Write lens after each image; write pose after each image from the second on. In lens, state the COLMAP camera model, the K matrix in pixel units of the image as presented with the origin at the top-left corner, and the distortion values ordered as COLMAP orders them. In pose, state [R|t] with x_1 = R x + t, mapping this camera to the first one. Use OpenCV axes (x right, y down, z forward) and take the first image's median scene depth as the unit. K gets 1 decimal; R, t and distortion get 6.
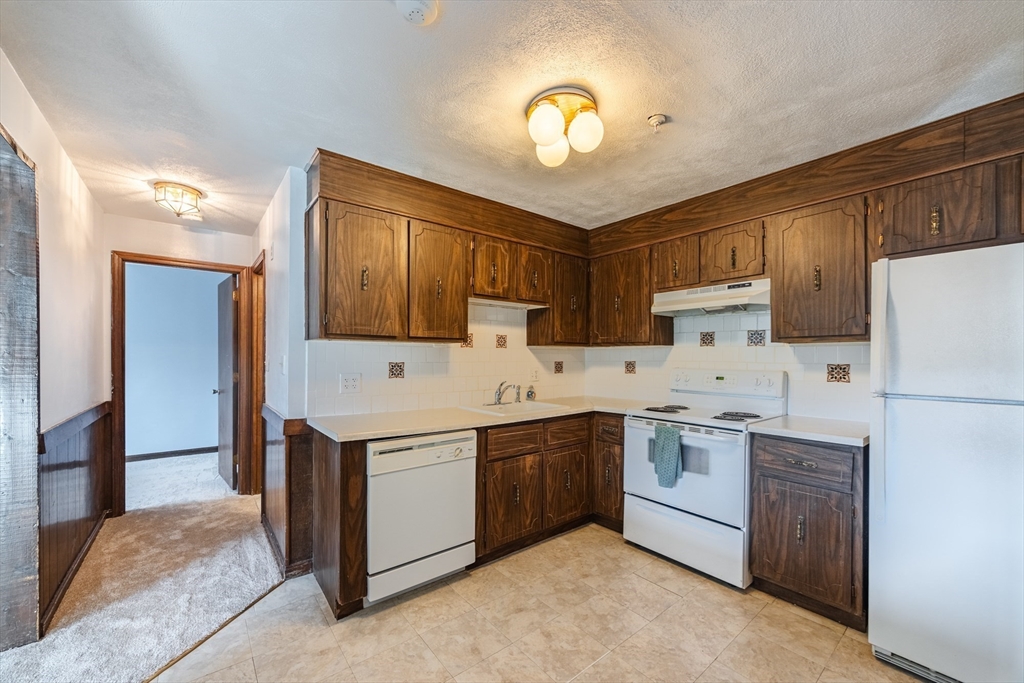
lens RADIAL K [[397.4, 0, 511.6], [0, 397.4, 358.1], [0, 0, 1]] dist [-0.003294, 0.000150]
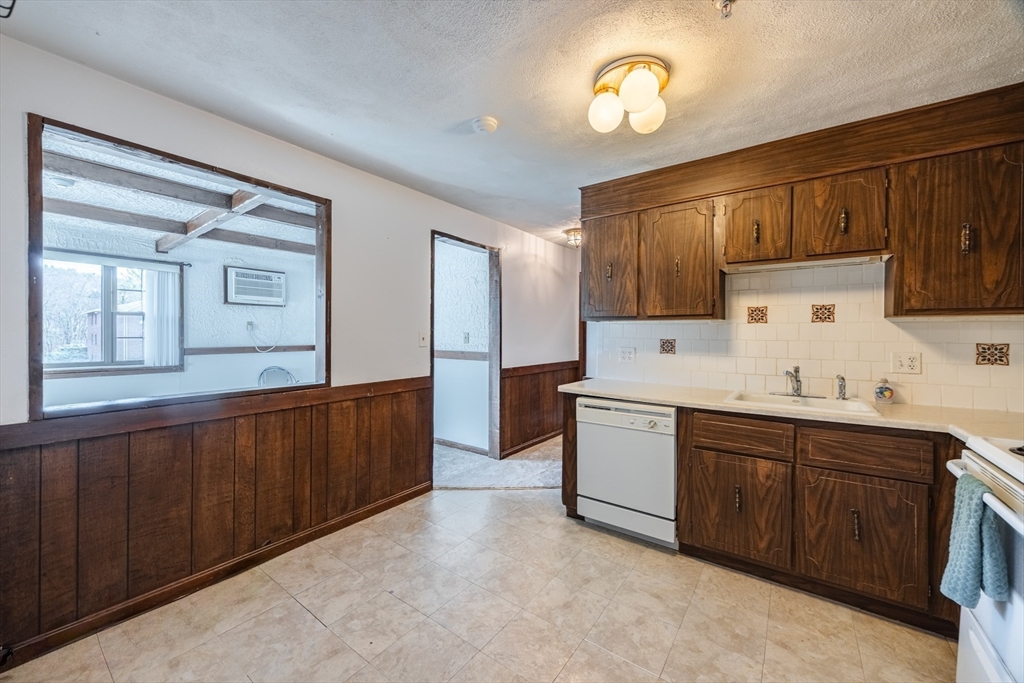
lens RADIAL K [[394.5, 0, 504.8], [0, 394.5, 336.3], [0, 0, 1]] dist [-0.001687, 0.000065]
pose [[0.251838, 0.005230, -0.967755, 0.717515], [-0.007604, 0.999965, 0.003426, 0.002664], [0.967740, 0.006496, 0.251869, 0.335624]]
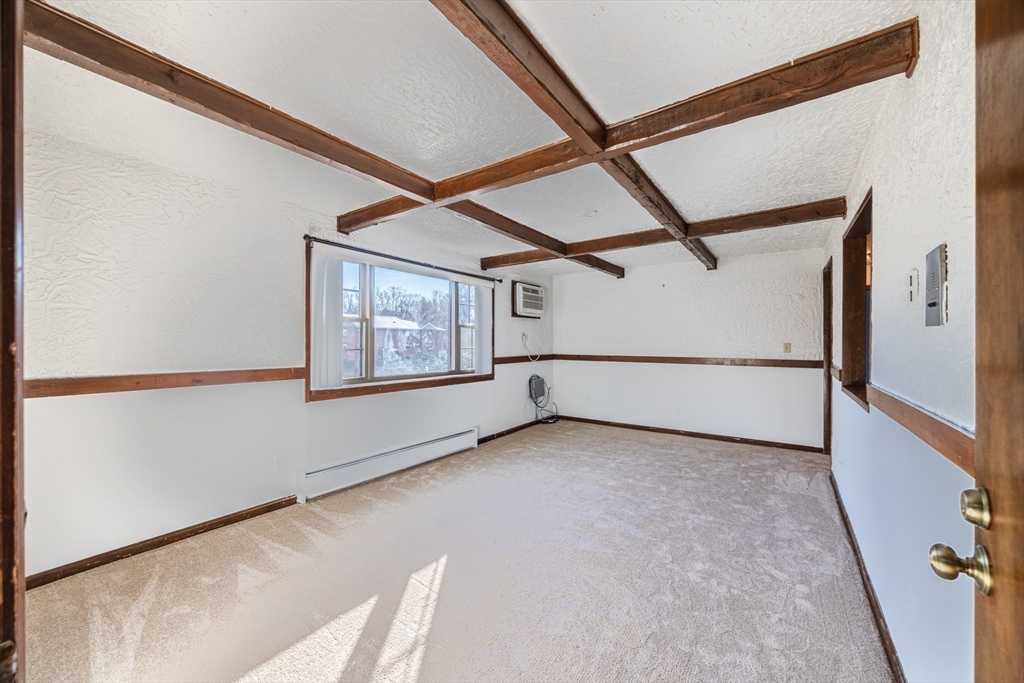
lens RADIAL K [[393.6, 0, 512.6], [0, 393.6, 342.0], [0, 0, 1]] dist [-0.000276, 0.000031]
pose [[0.284658, -0.000947, -0.958629, 0.462625], [-0.004817, 0.999985, -0.002418, 0.000976], [0.958617, 0.005306, 0.284649, -1.267920]]
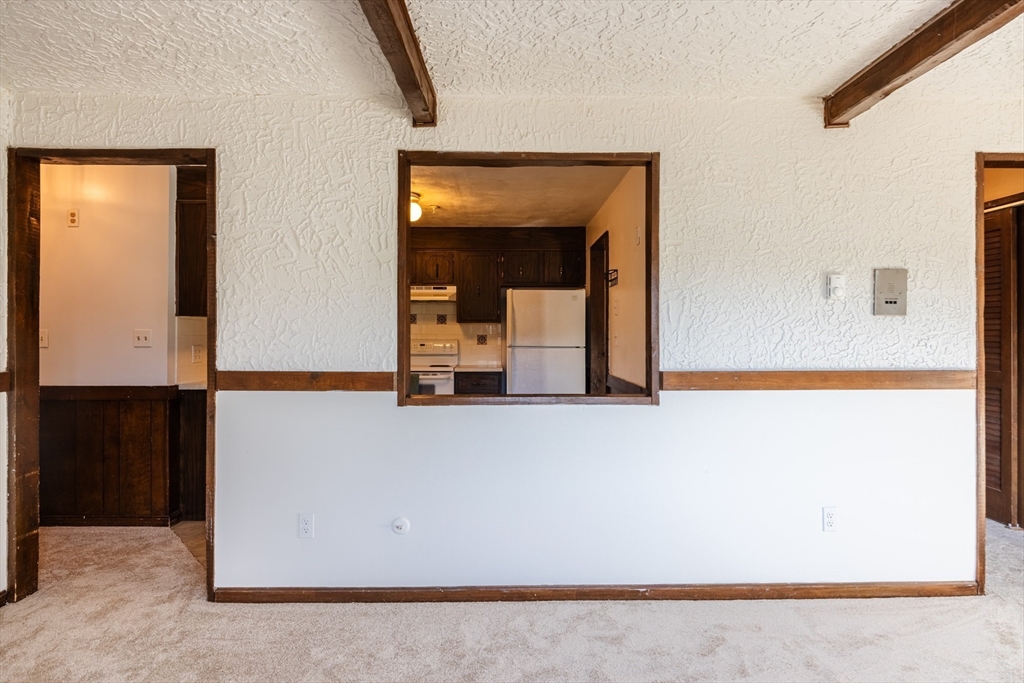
lens RADIAL K [[579.7, 0, 512.4], [0, 579.7, 332.3], [0, 0, 1]] dist [-0.000083, -0.001535]
pose [[0.609507, -0.001891, 0.792779, -1.216580], [0.004244, 0.999991, -0.000877, 0.006775], [-0.792769, 0.003900, 0.609509, -0.751070]]
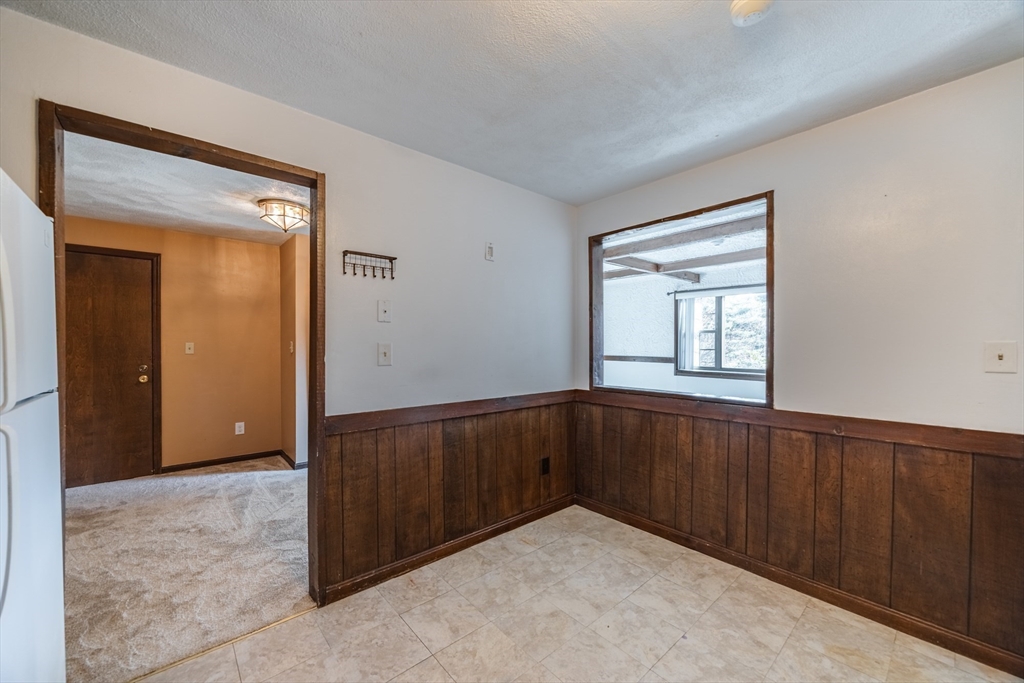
lens RADIAL K [[392.1, 0, 504.9], [0, 392.1, 348.3], [0, 0, 1]] dist [-0.001771, -0.000166]
pose [[-0.999452, -0.004204, -0.032835, 0.224490], [-0.004579, 0.999925, 0.011352, -0.000277], [0.032785, 0.011496, -0.999396, 1.020961]]
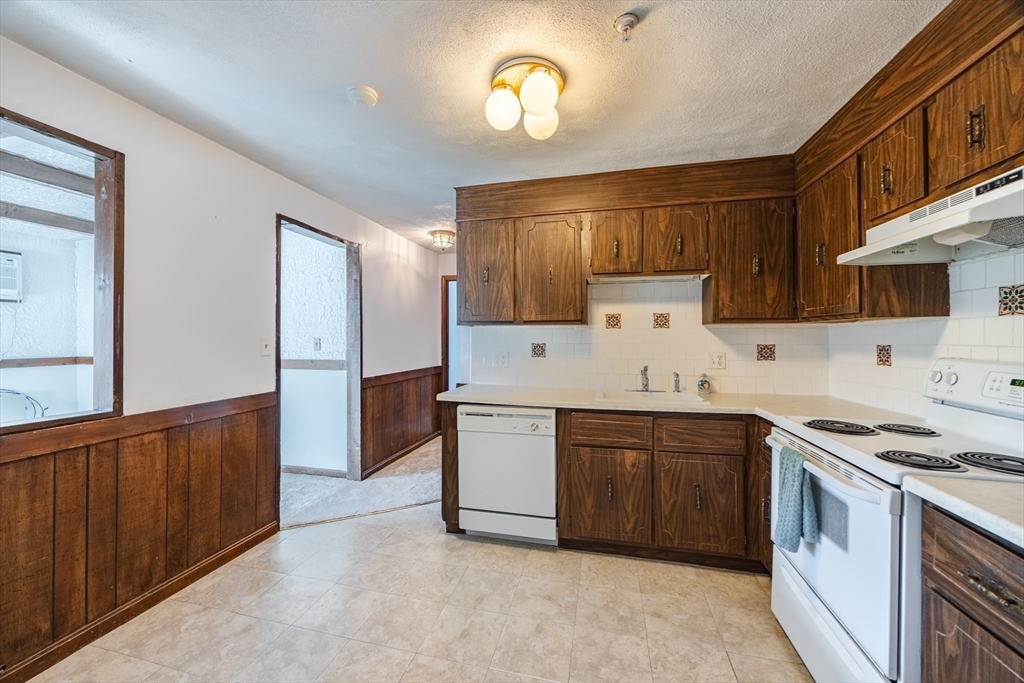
lens RADIAL K [[391.0, 0, 507.8], [0, 391.0, 336.5], [0, 0, 1]] dist [-0.002514, -0.000172]
pose [[0.606857, -0.007057, -0.794780, 0.613070], [-0.000277, 0.999959, -0.009090, 0.001042], [0.794811, 0.005737, 0.606830, 0.282416]]
